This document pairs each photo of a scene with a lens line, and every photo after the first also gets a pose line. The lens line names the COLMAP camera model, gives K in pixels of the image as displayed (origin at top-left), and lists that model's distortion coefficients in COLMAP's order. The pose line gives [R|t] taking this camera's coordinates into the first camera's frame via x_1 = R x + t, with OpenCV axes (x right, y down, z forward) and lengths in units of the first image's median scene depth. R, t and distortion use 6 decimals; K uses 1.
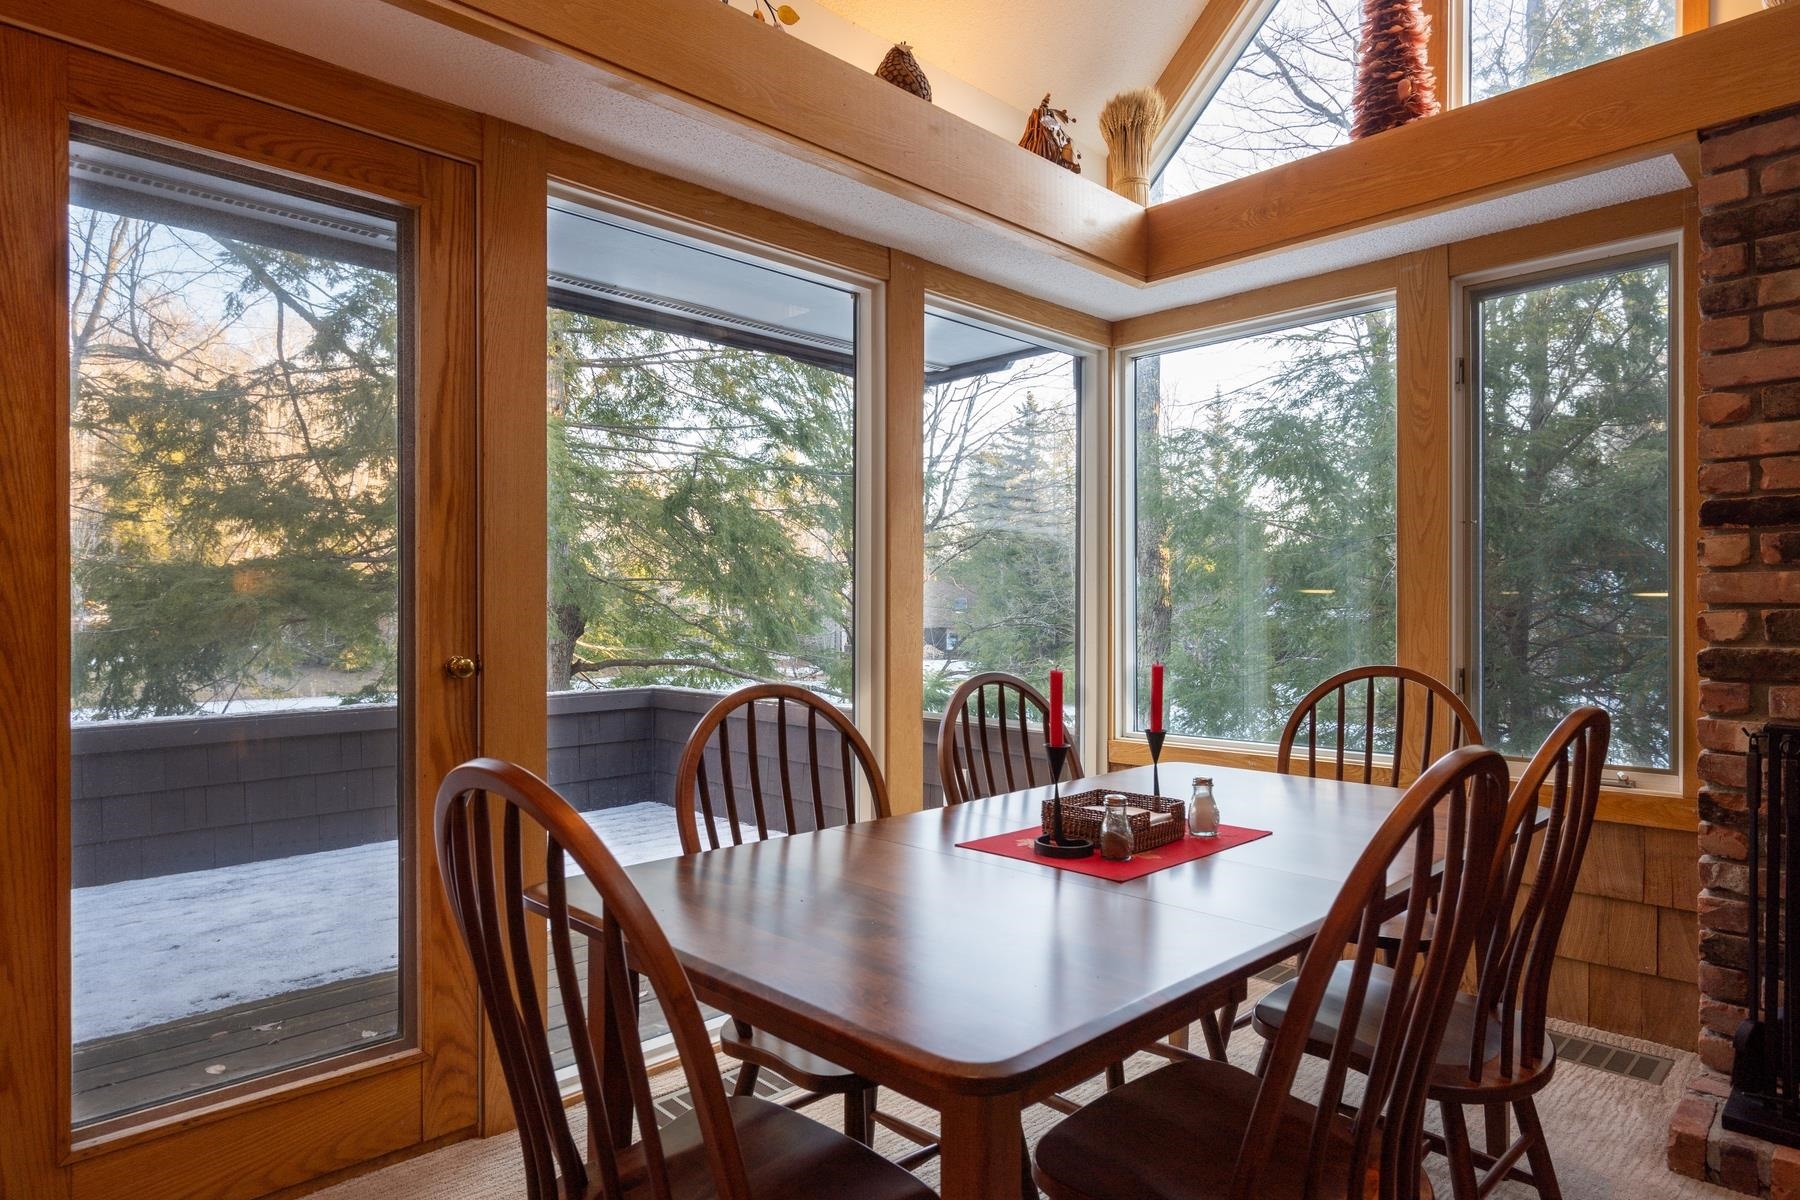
lens RADIAL K [[1066.9, 0, 900.0], [0, 1066.9, 600.0], [0, 0, 1]] dist [0.028094, -0.000164]
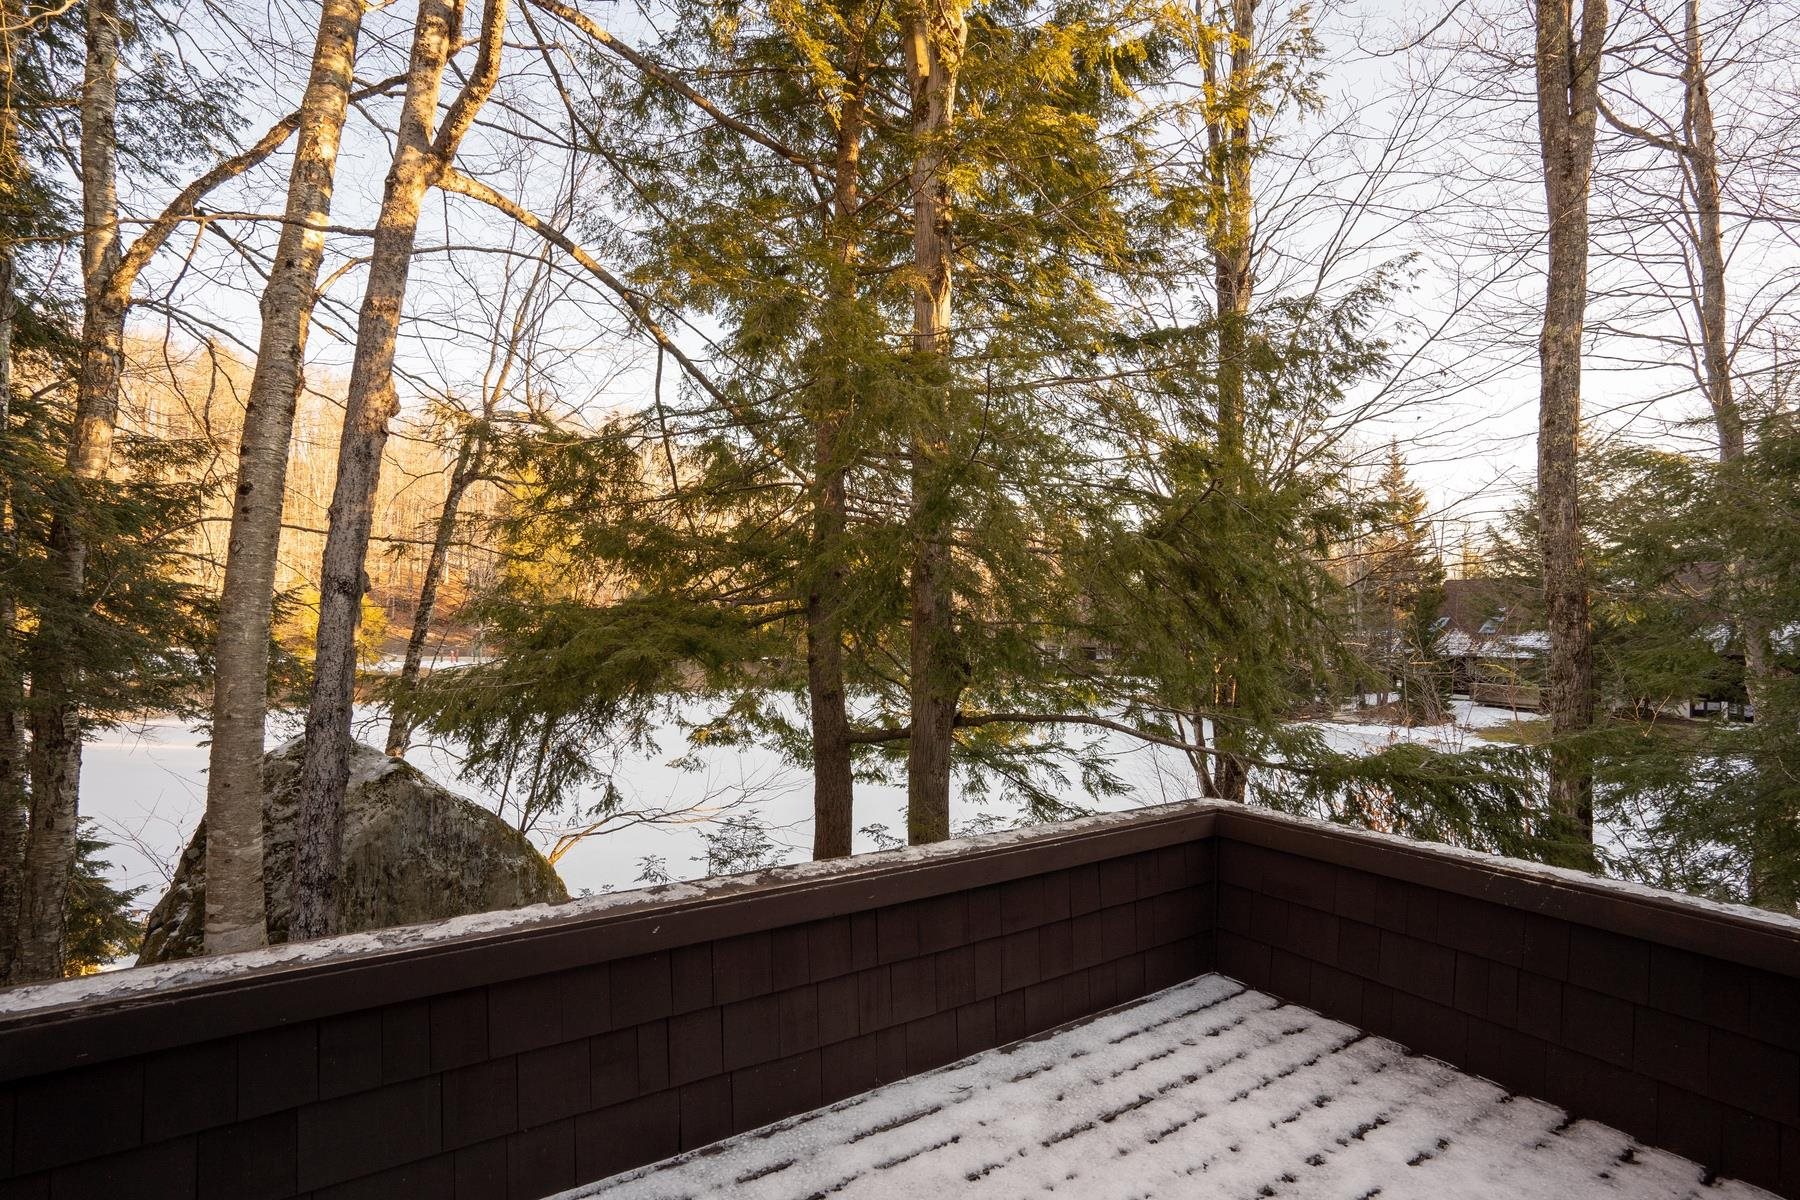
lens RADIAL K [[876.7, 0, 899.4], [0, 876.7, 610.1], [0, 0, 1]] dist [-0.046117, 0.023075]
pose [[0.980160, 0.012240, -0.197831, -0.180327], [-0.015100, 0.999802, -0.012959, -0.019983], [0.197633, 0.015689, 0.980151, 0.233778]]
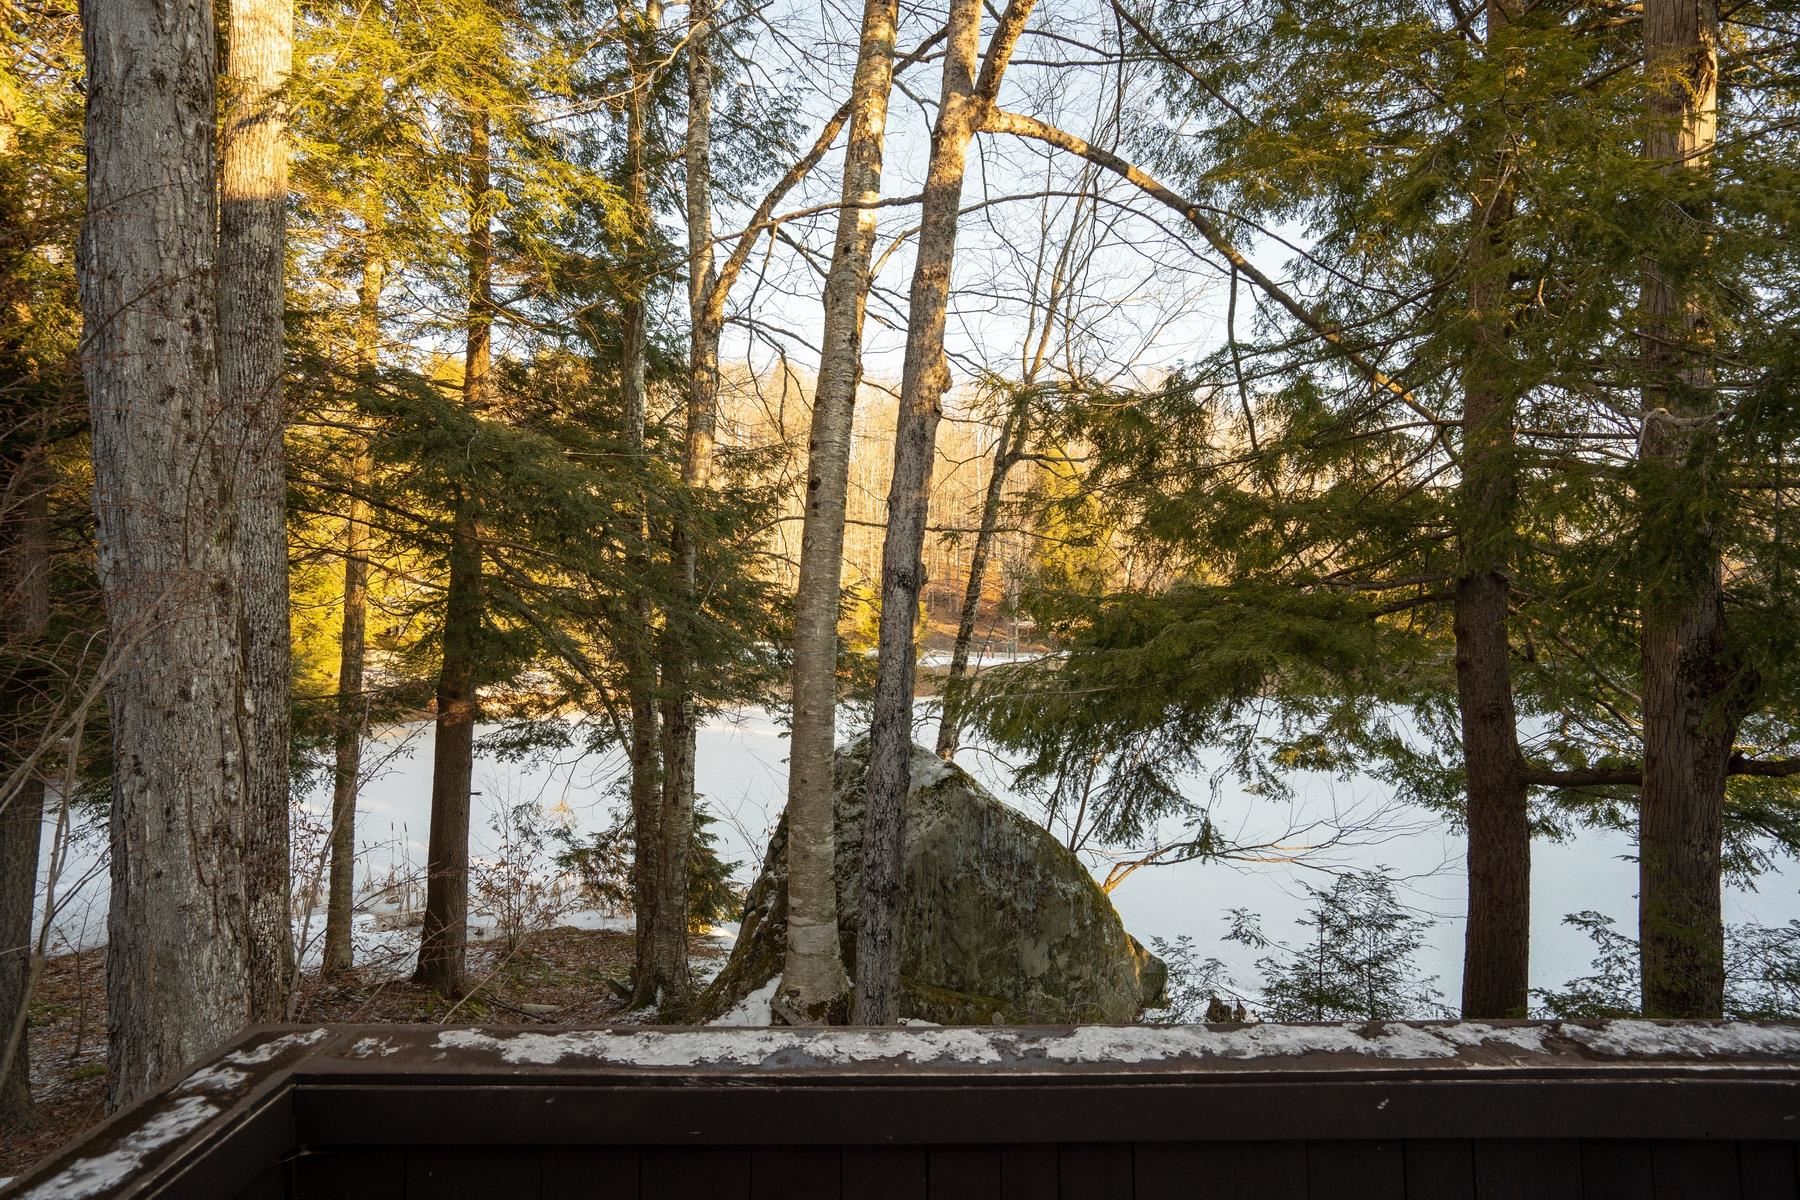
lens RADIAL K [[1001.0, 0, 900.0], [0, 1001.0, 600.0], [0, 0, 1]] dist [-0.000268, 0.000419]
pose [[0.725290, -0.003853, -0.688433, -0.228592], [-0.002491, 0.999963, -0.008221, -0.019613], [0.688439, 0.007678, 0.725253, 0.269296]]
